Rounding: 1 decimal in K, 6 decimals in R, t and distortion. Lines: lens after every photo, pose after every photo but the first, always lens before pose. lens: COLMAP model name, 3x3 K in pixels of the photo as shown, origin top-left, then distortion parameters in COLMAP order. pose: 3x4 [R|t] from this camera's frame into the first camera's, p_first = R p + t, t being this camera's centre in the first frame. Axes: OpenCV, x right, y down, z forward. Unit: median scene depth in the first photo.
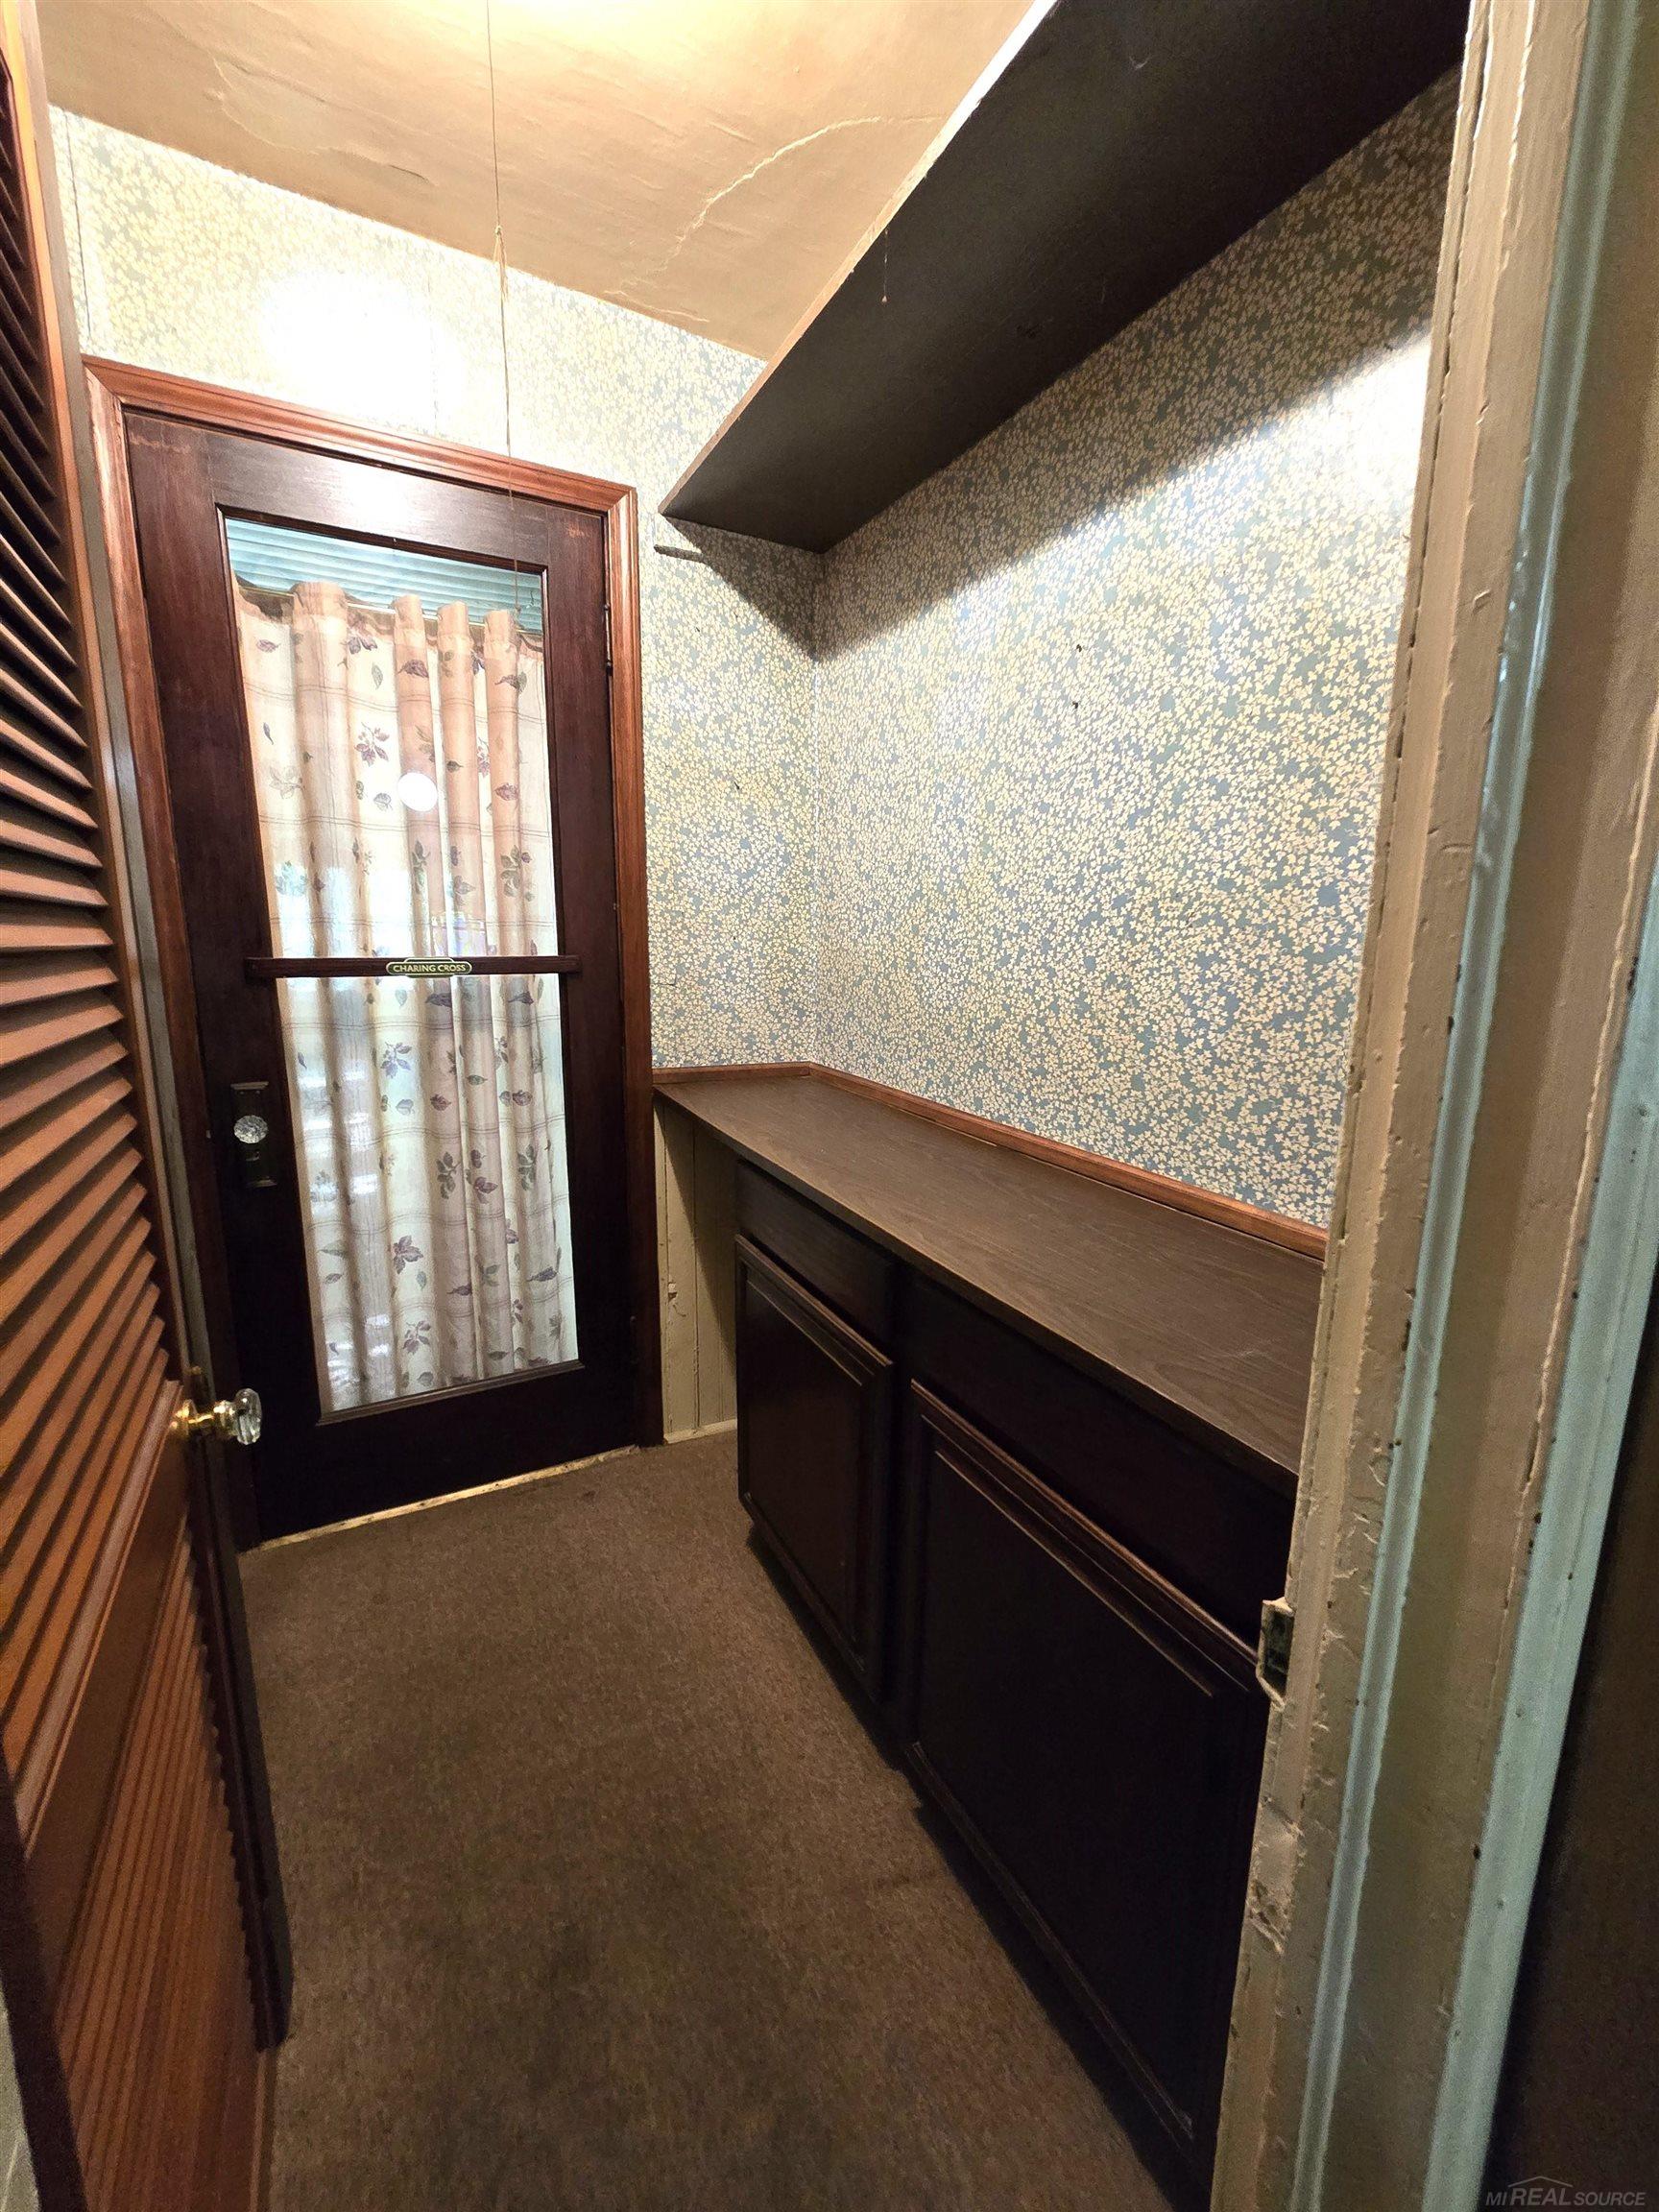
lens RADIAL K [[905.1, 0, 831.1], [0, 905.1, 1106.0], [0, 0, 1]] dist [-0.000492, -0.000040]
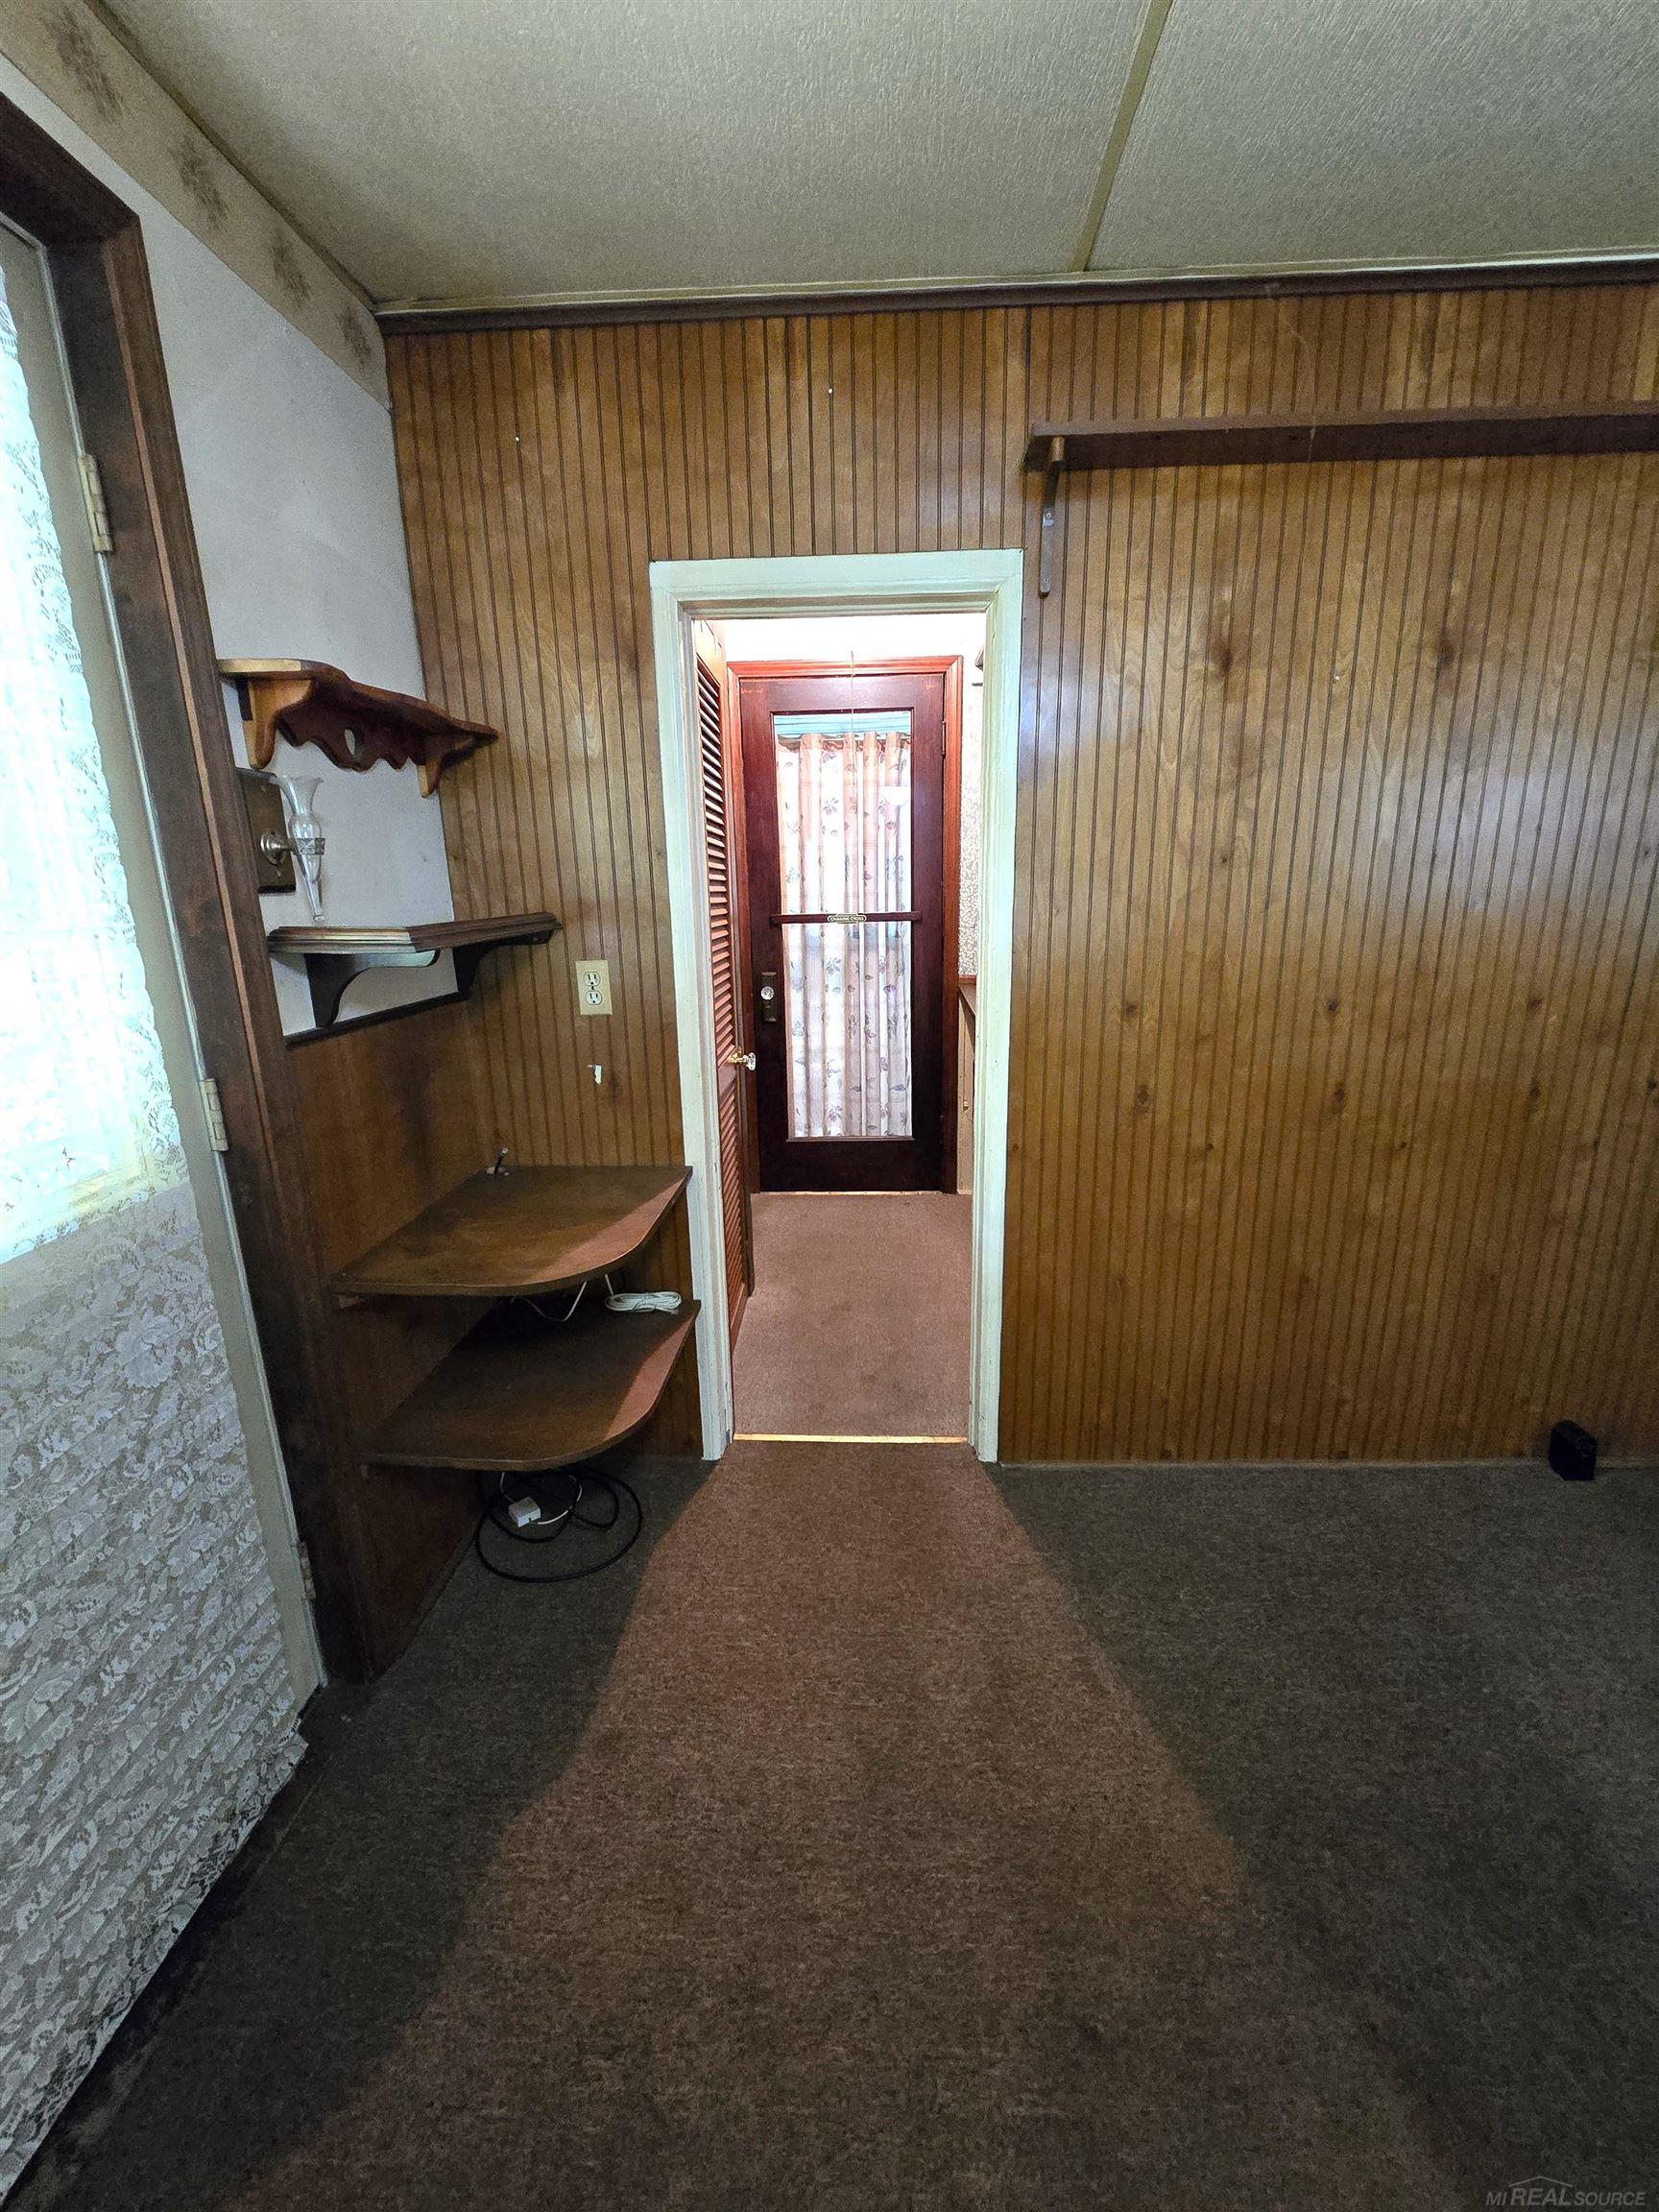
lens RADIAL K [[905.1, 0, 832.2], [0, 905.1, 1114.6], [0, 0, 1]] dist [-0.000492, -0.000040]
pose [[0.861176, 0.100082, -0.498356, 0.532169], [-0.068292, 0.994317, 0.081673, 0.109636], [0.503698, -0.036301, 0.863117, -0.712703]]
